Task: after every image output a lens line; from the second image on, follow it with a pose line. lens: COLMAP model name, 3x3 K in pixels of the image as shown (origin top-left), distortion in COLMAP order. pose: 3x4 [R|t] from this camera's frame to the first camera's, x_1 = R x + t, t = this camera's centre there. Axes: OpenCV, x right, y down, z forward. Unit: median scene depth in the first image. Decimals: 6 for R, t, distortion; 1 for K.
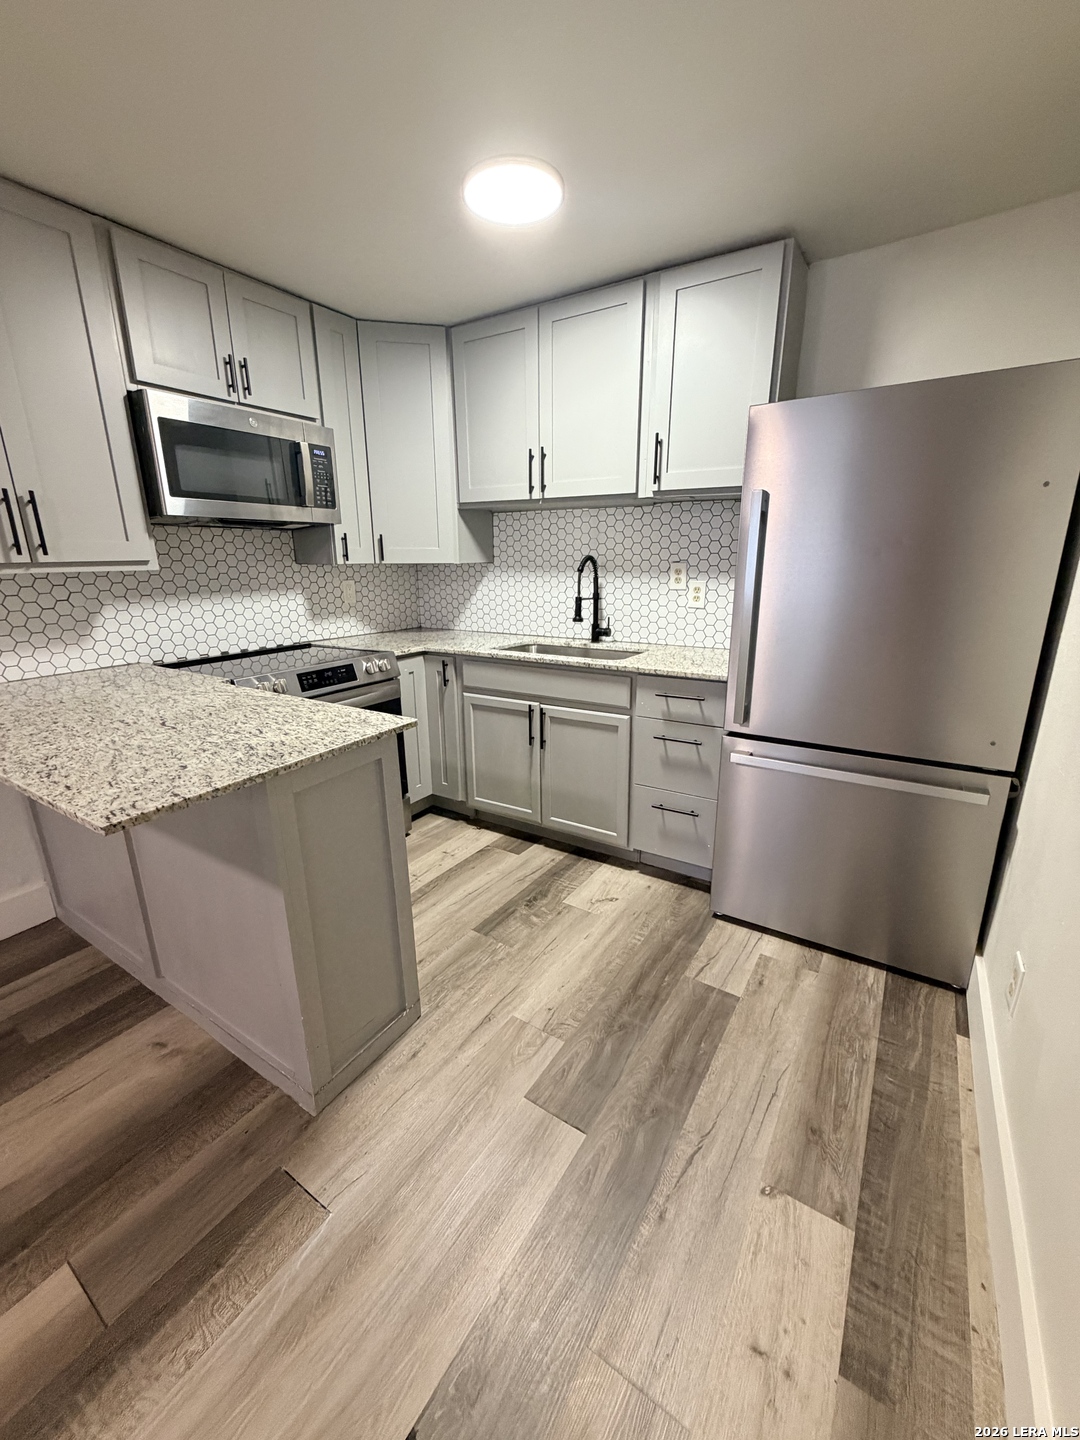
lens RADIAL K [[572.5, 0, 540.3], [0, 572.5, 715.5], [0, 0, 1]] dist [-0.001447, 0.000174]
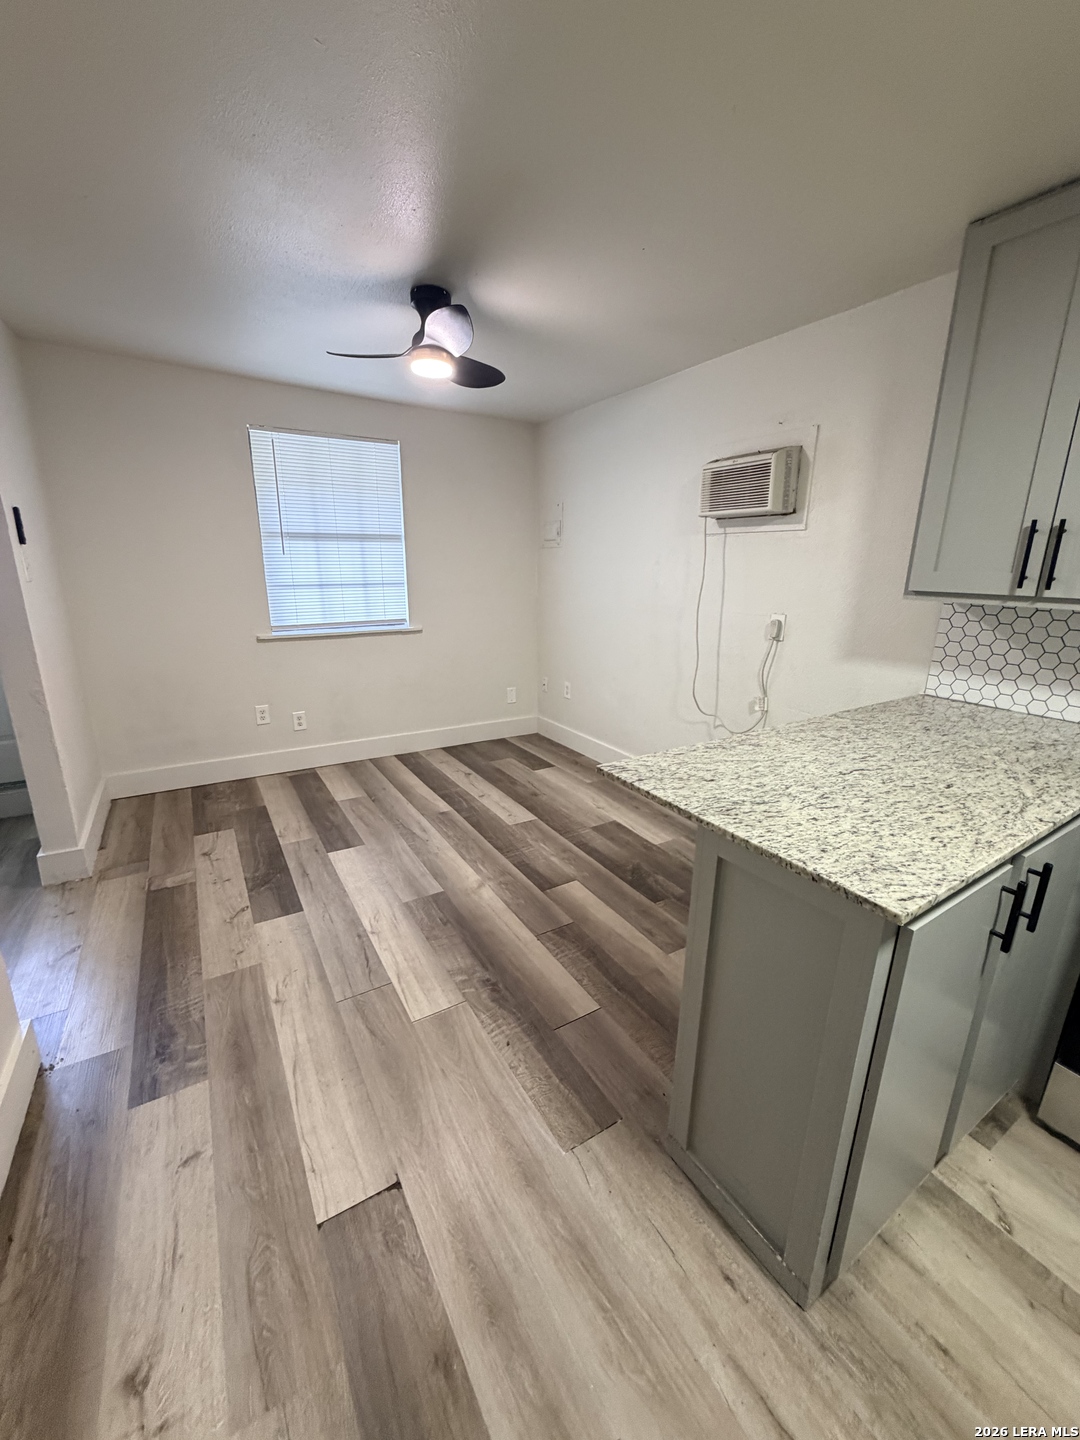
lens RADIAL K [[572.5, 0, 540.3], [0, 572.5, 715.5], [0, 0, 1]] dist [-0.001447, 0.000174]
pose [[-0.422143, 0.244309, -0.872988, 0.238205], [-0.256685, 0.891376, 0.373578, -0.181881], [0.869430, 0.381787, -0.313578, 0.513099]]
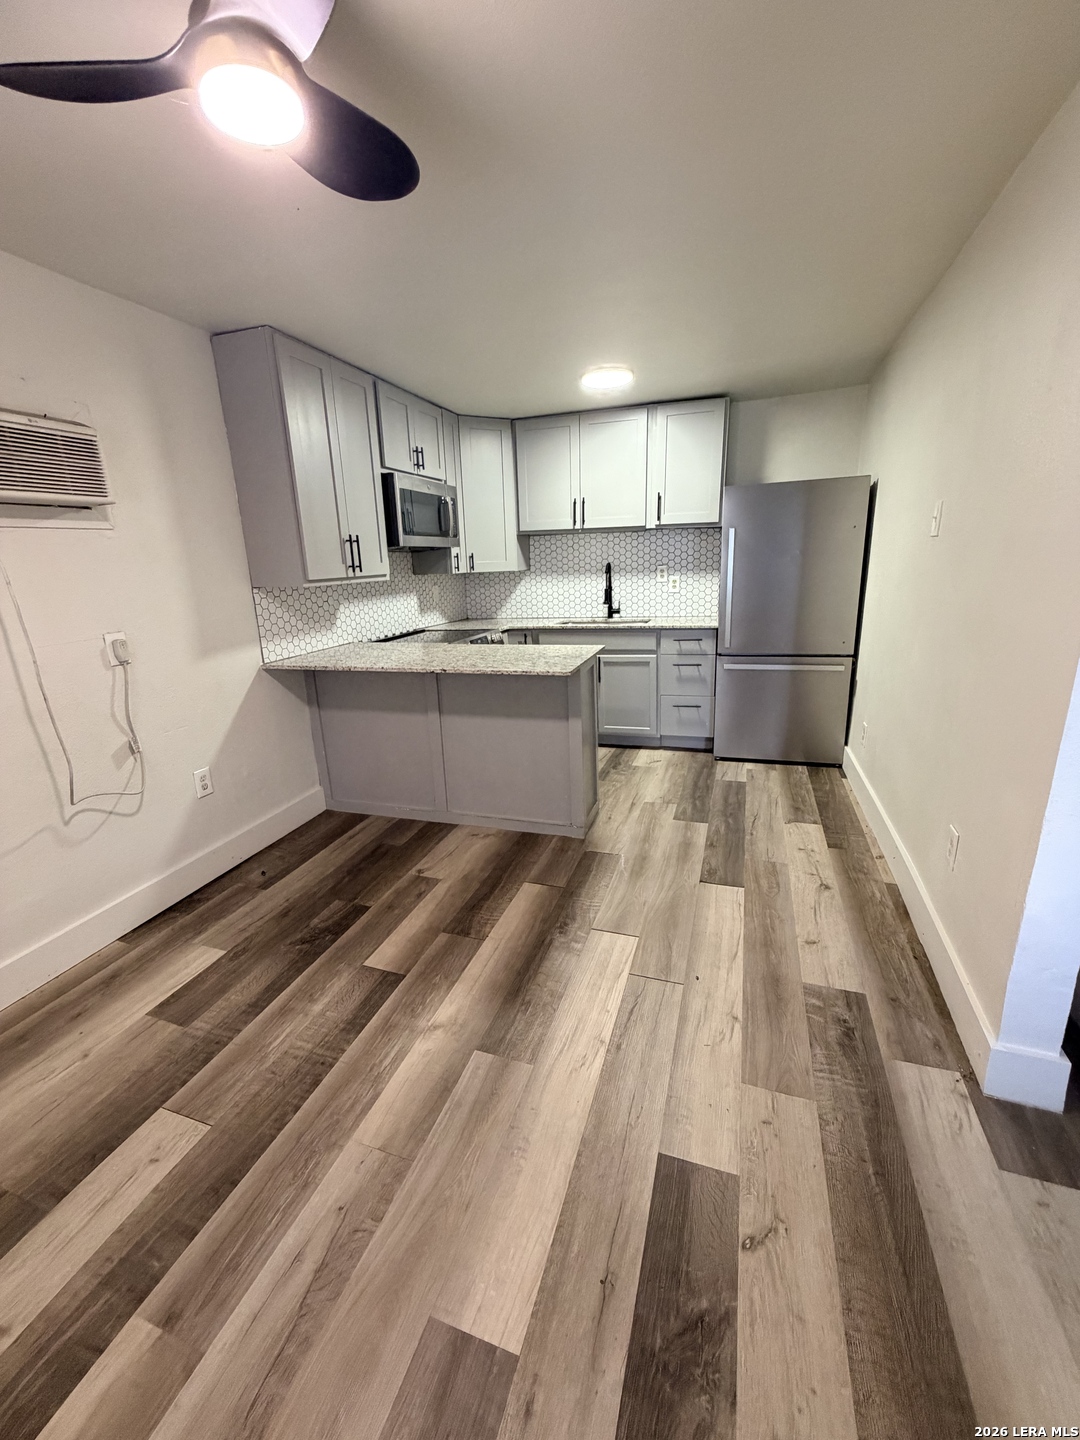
lens RADIAL K [[572.5, 0, 540.3], [0, 572.5, 715.5], [0, 0, 1]] dist [-0.001447, 0.000174]
pose [[0.969107, -0.090931, 0.229265, -0.602249], [0.093464, 0.995623, -0.000190, 0.152154], [-0.228244, 0.021612, 0.973364, -0.601416]]
